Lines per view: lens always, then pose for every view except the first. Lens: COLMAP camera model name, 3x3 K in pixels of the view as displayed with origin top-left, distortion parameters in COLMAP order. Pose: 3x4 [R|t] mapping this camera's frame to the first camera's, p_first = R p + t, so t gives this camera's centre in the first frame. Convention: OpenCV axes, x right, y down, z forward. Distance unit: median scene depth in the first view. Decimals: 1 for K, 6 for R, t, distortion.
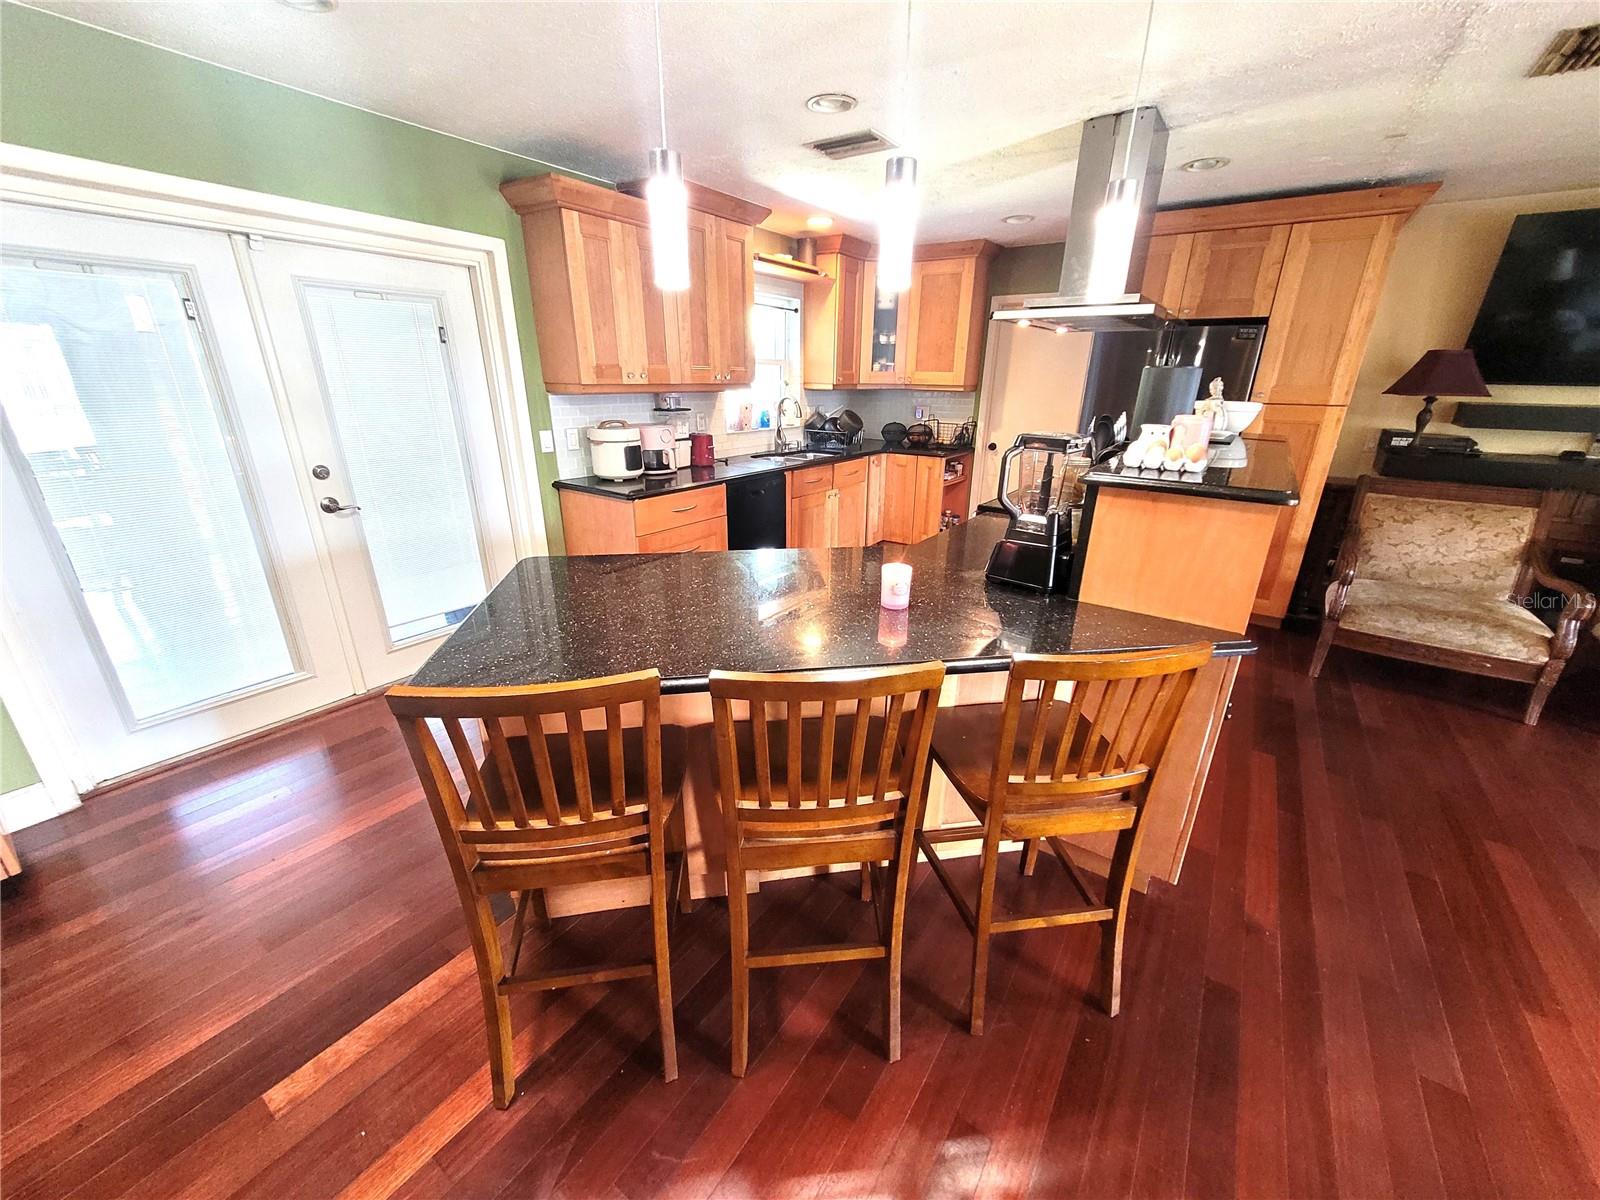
lens RADIAL K [[620.8, 0, 811.7], [0, 620.8, 602.4], [0, 0, 1]] dist [0.018015, -0.004630]
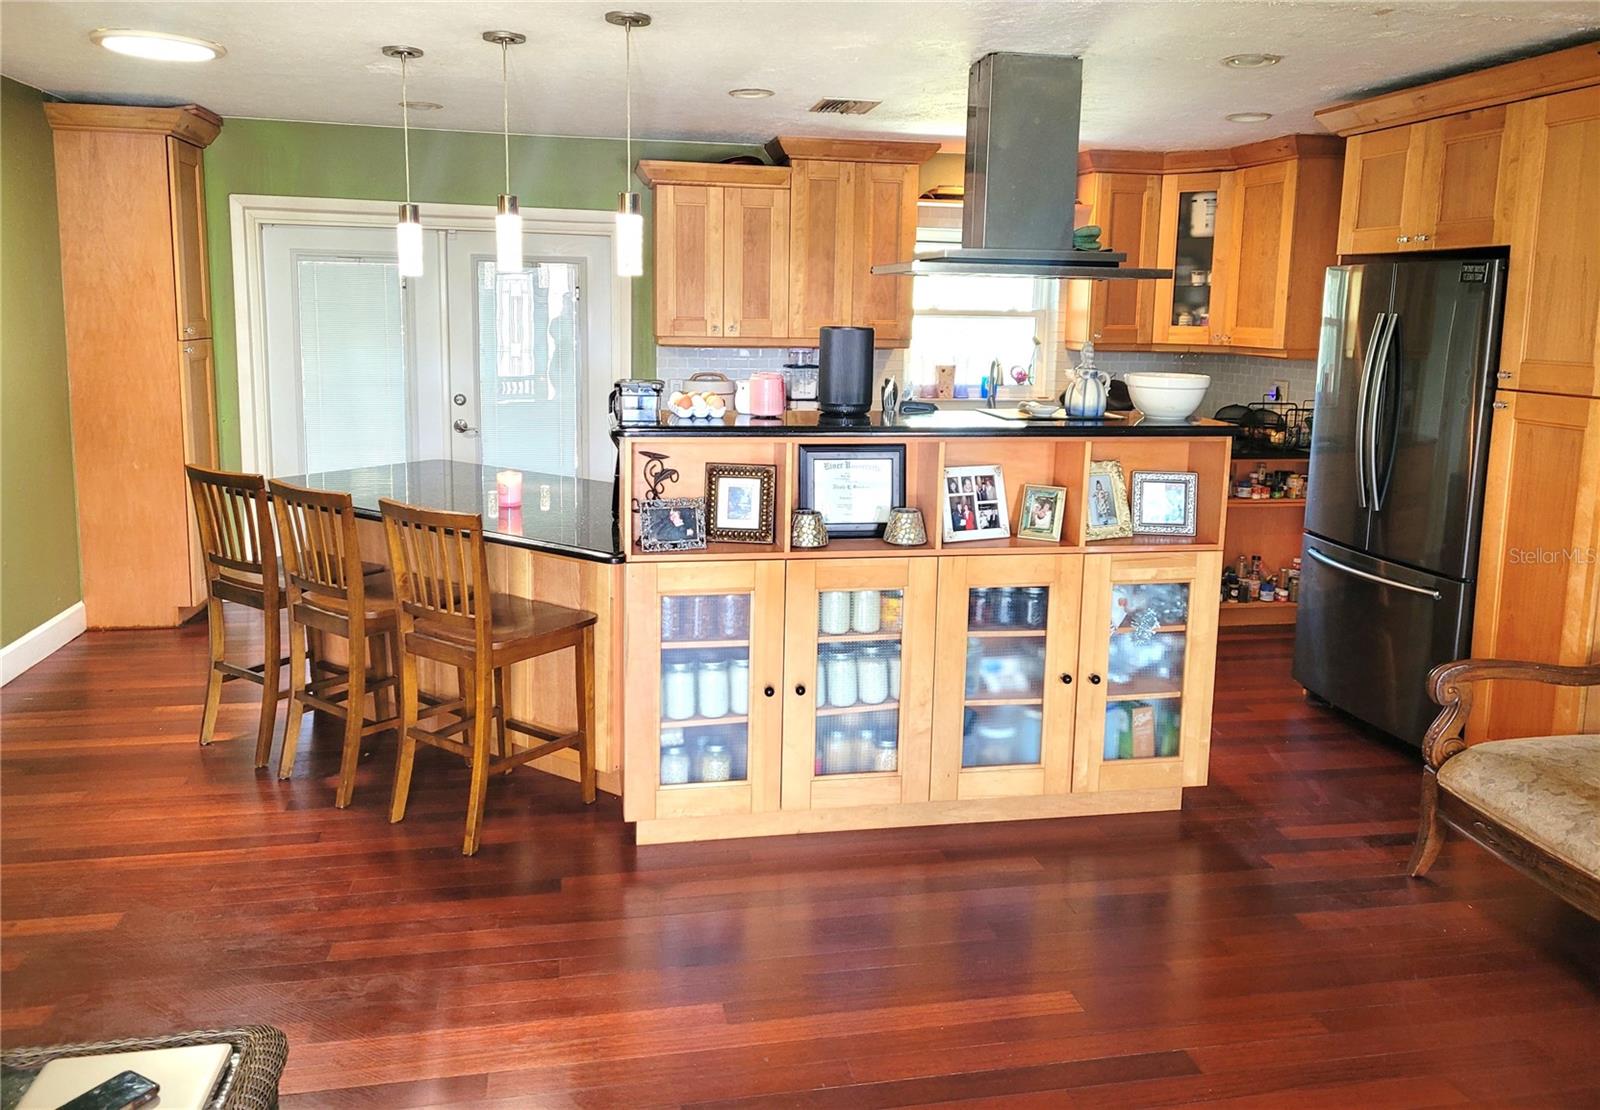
lens RADIAL K [[1221.5, 0, 799.7], [0, 1221.5, 468.0], [0, 0, 1]] dist [0.098827, 0.000997]
pose [[0.708831, 0.092626, -0.699271, 1.075477], [-0.252483, 0.958976, -0.128909, 0.049813], [0.658643, 0.267928, 0.703138, -0.176881]]
